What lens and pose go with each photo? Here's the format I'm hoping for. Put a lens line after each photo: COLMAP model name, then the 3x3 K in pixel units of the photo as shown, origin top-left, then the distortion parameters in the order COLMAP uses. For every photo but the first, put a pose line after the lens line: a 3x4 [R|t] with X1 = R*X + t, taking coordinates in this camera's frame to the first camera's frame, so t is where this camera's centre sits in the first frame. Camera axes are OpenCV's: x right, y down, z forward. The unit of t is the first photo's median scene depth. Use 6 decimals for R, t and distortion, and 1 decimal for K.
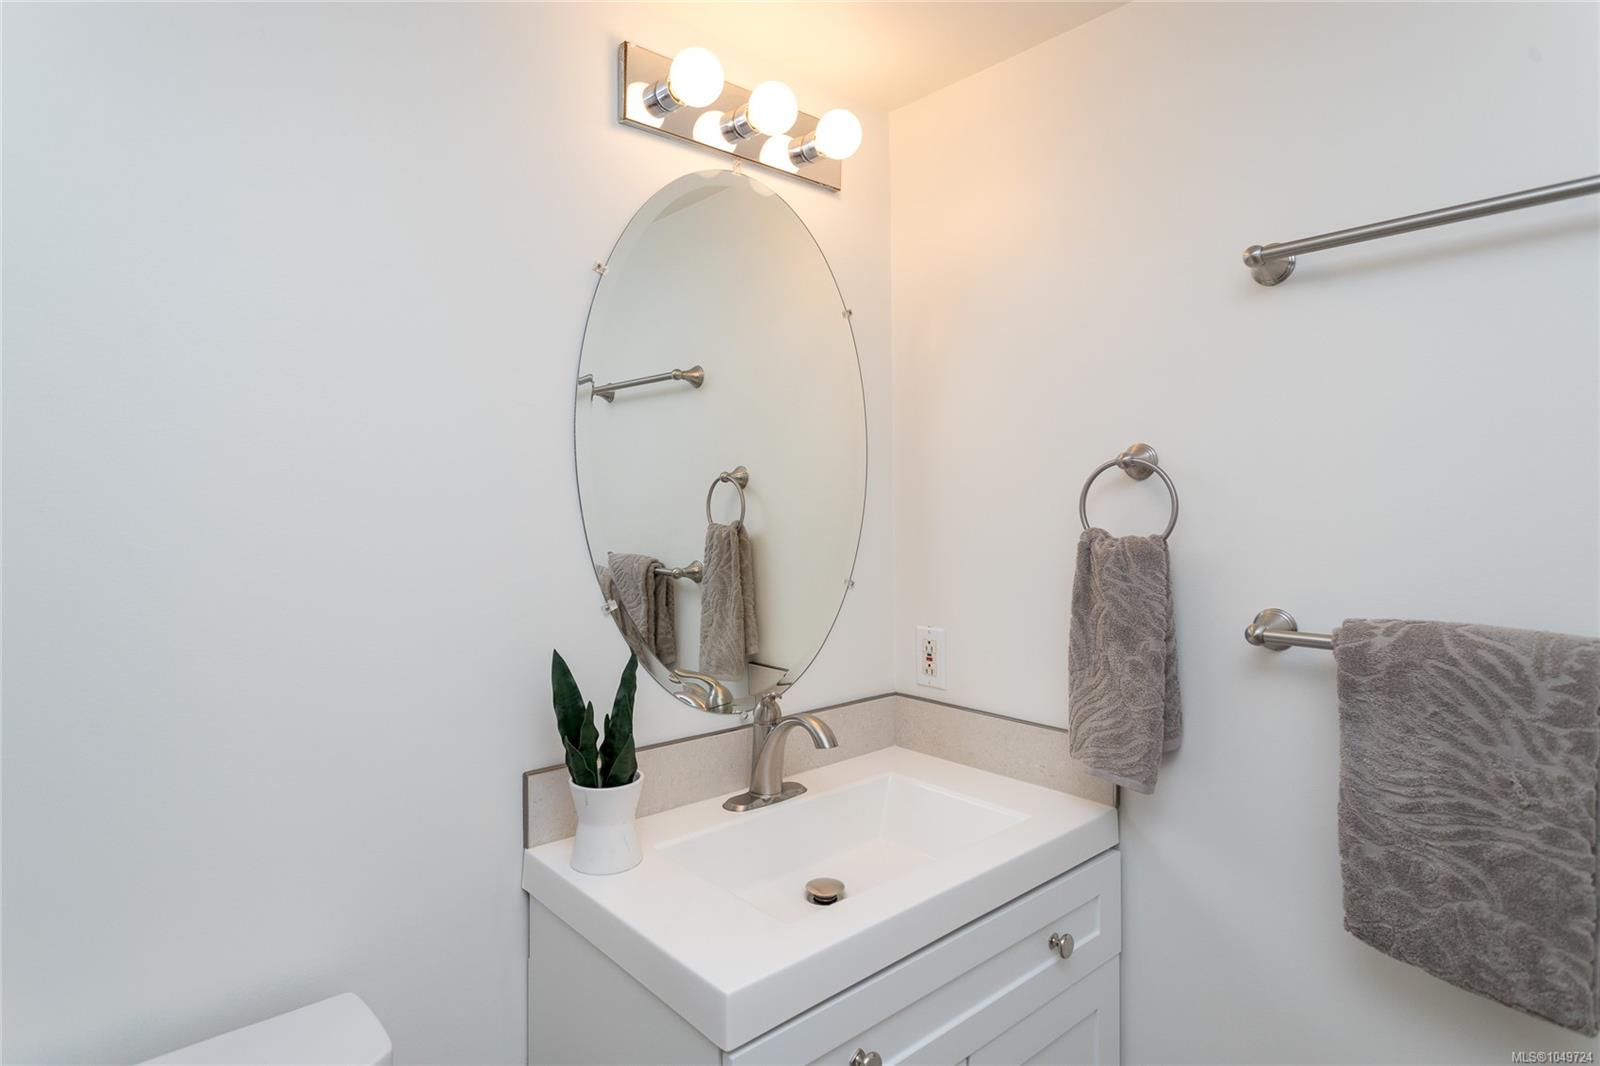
lens RADIAL K [[870.6, 0, 801.5], [0, 870.6, 483.3], [0, 0, 1]] dist [0.002822, 0.000637]
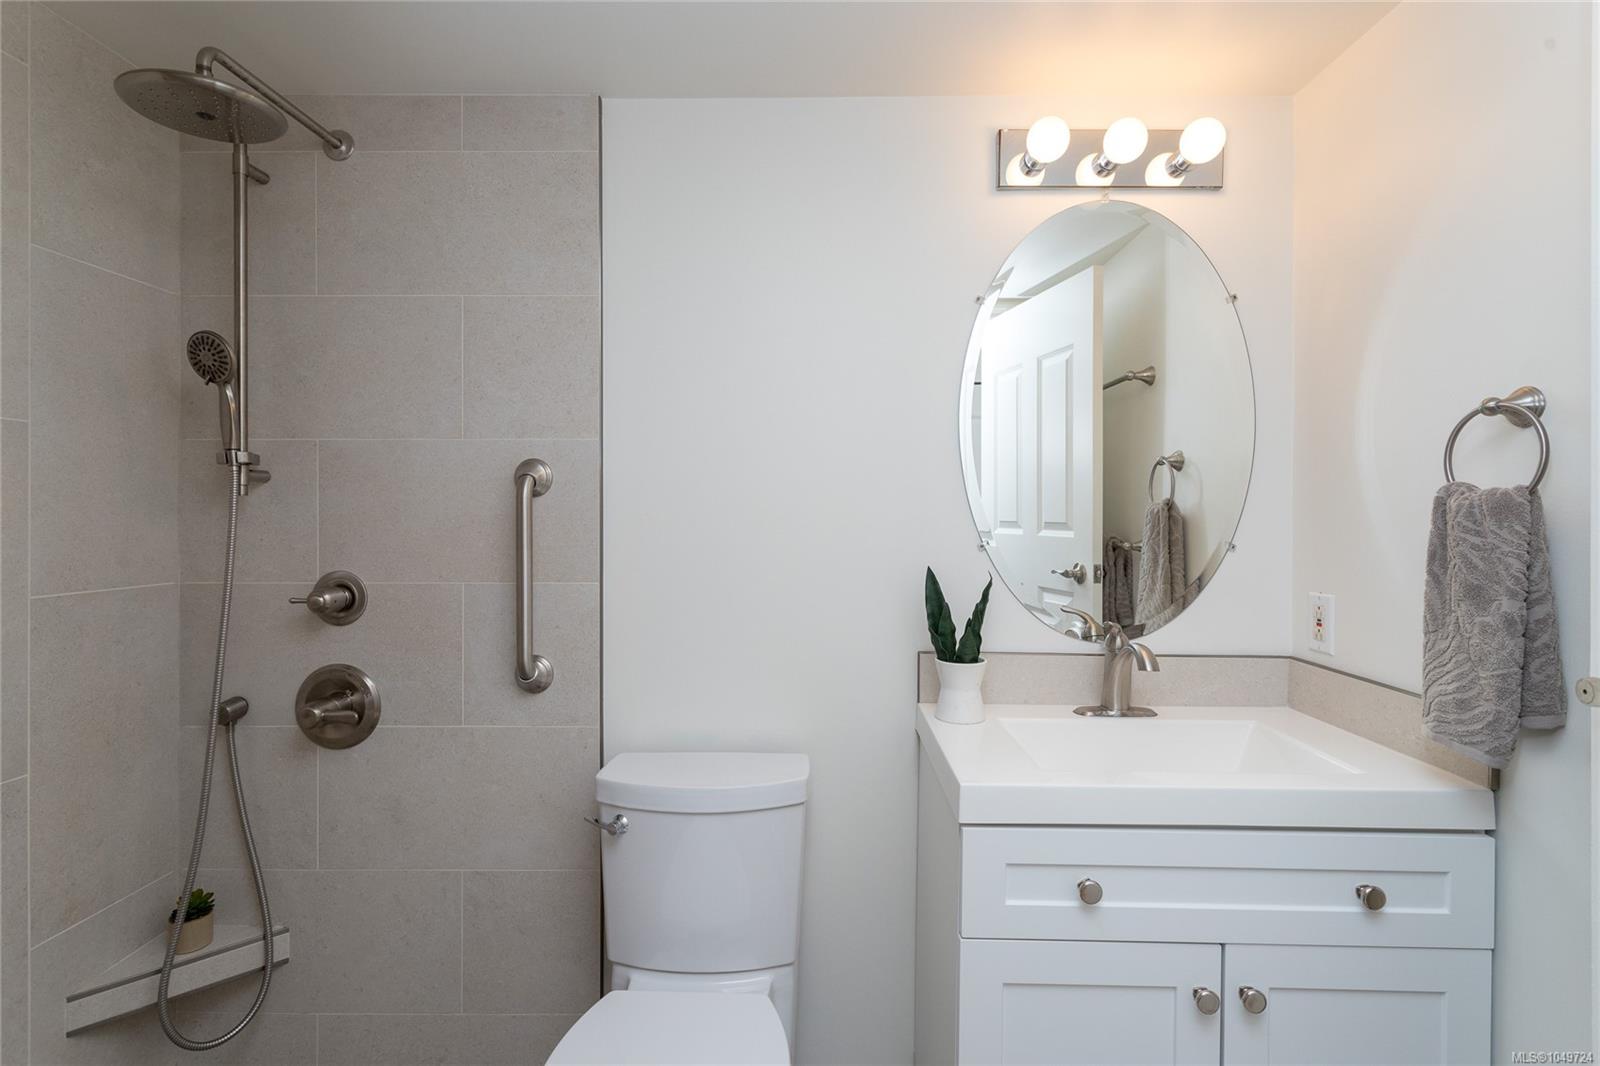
lens RADIAL K [[765.0, 0, 802.1], [0, 765.0, 494.3], [0, 0, 1]] dist [-0.001405, 0.000278]
pose [[0.733254, -0.008336, -0.679903, 0.383803], [0.000211, 0.999928, -0.012032, 0.075201], [0.679954, 0.008679, 0.733203, -0.074618]]
